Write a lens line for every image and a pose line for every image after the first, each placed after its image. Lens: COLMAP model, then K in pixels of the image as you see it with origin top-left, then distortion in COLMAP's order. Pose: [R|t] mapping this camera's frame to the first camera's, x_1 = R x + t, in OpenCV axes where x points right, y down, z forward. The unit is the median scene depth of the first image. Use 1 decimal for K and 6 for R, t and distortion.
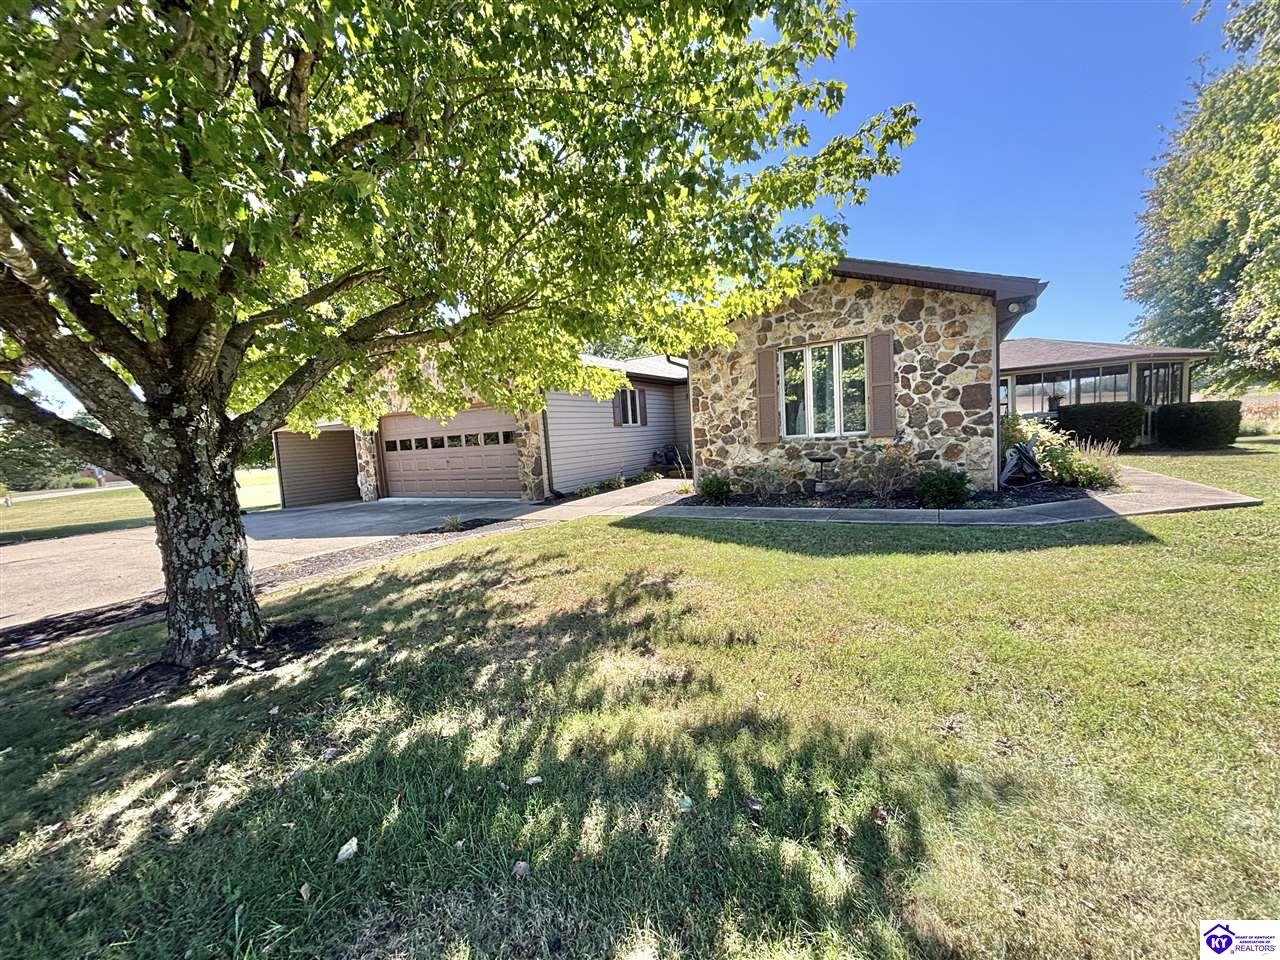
lens RADIAL K [[516.6, 0, 646.3], [0, 516.6, 483.1], [0, 0, 1]] dist [0.013236, 0.000273]
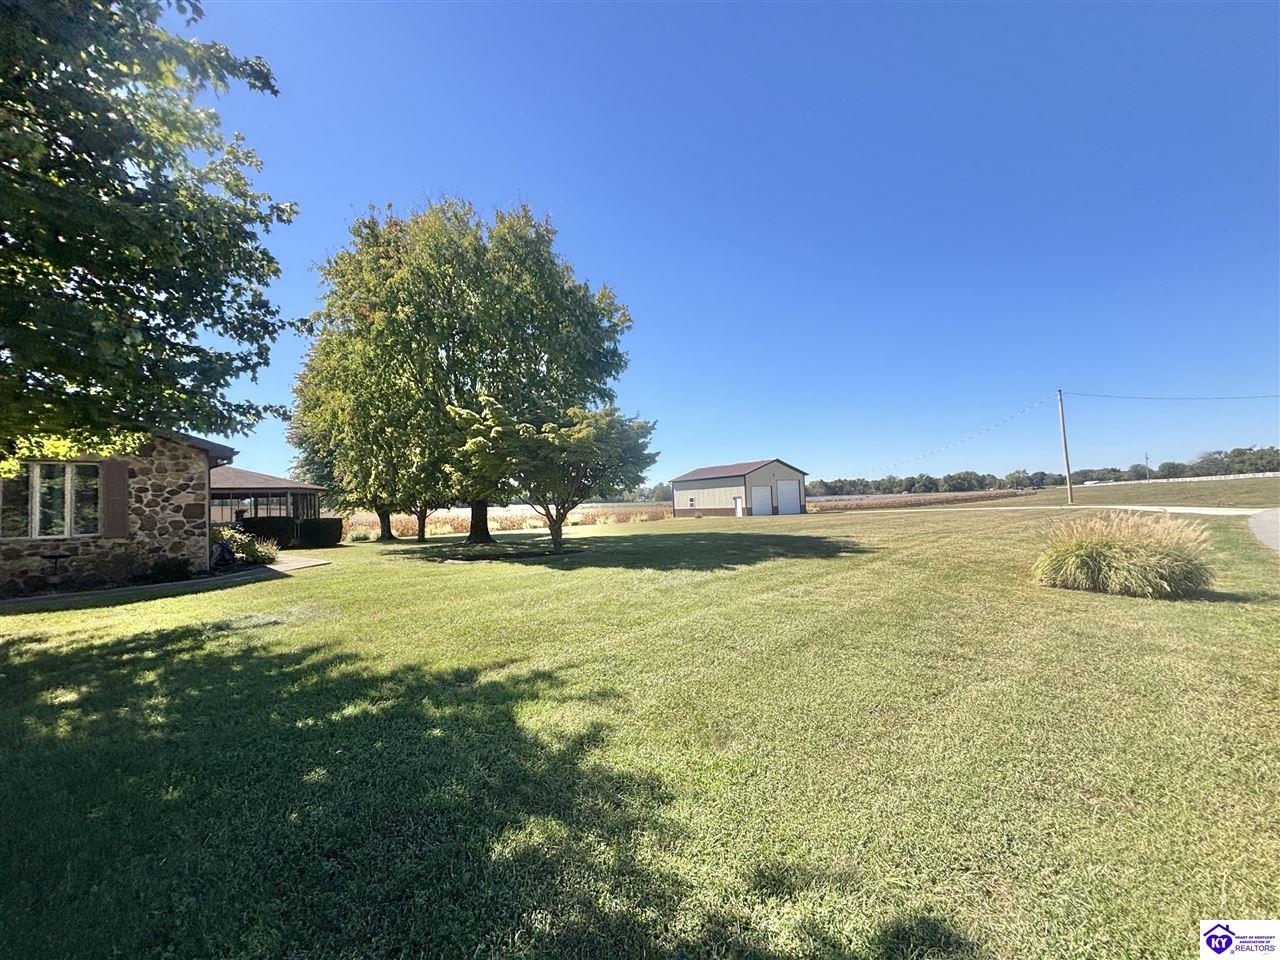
lens RADIAL K [[516.6, 0, 640.1], [0, 516.6, 480.8], [0, 0, 1]] dist [0.013236, 0.000273]
pose [[0.245778, 0.095988, 0.964562, -0.541683], [0.112648, 0.985514, -0.126776, 0.091491], [-0.962758, 0.139814, 0.231404, -0.648055]]
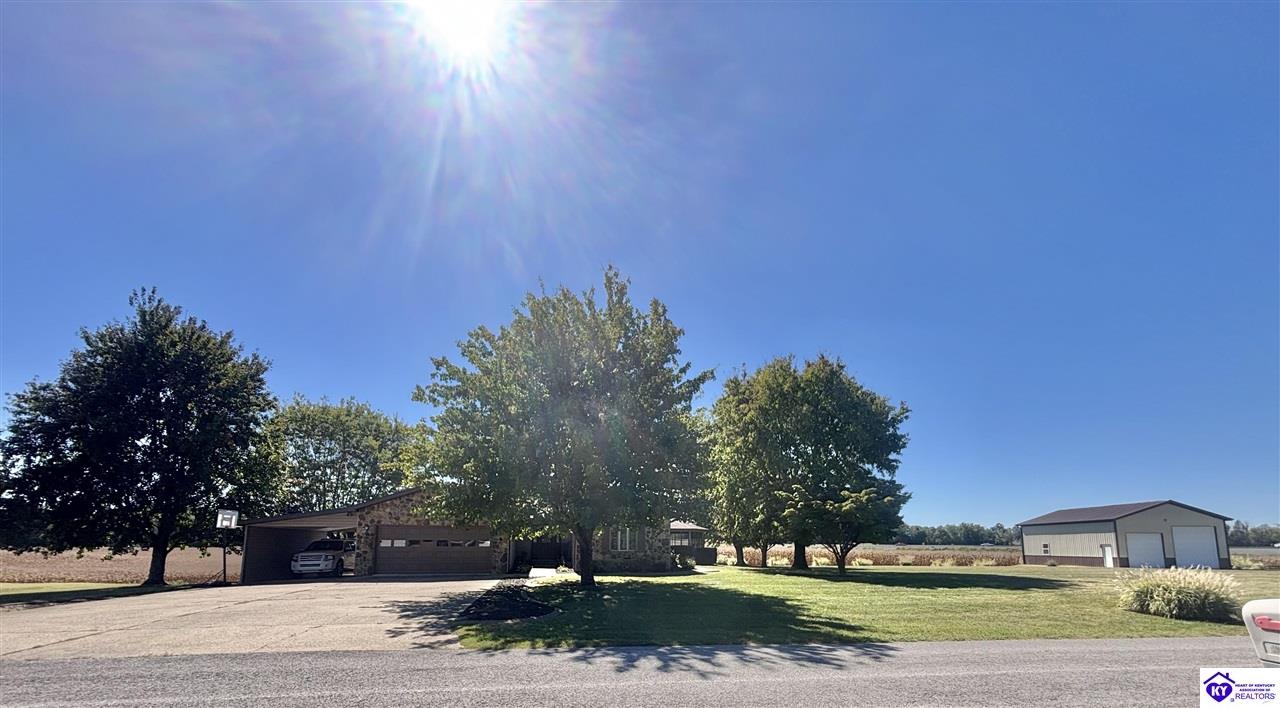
lens RADIAL K [[500.7, 0, 627.5], [0, 500.7, 480.3], [0, 0, 1]] dist [0.000249, -0.000316]
pose [[0.789156, 0.144237, 0.597016, -1.558795], [0.002242, 0.971351, -0.237638, 0.218641], [-0.614189, 0.188872, 0.766224, -1.430639]]
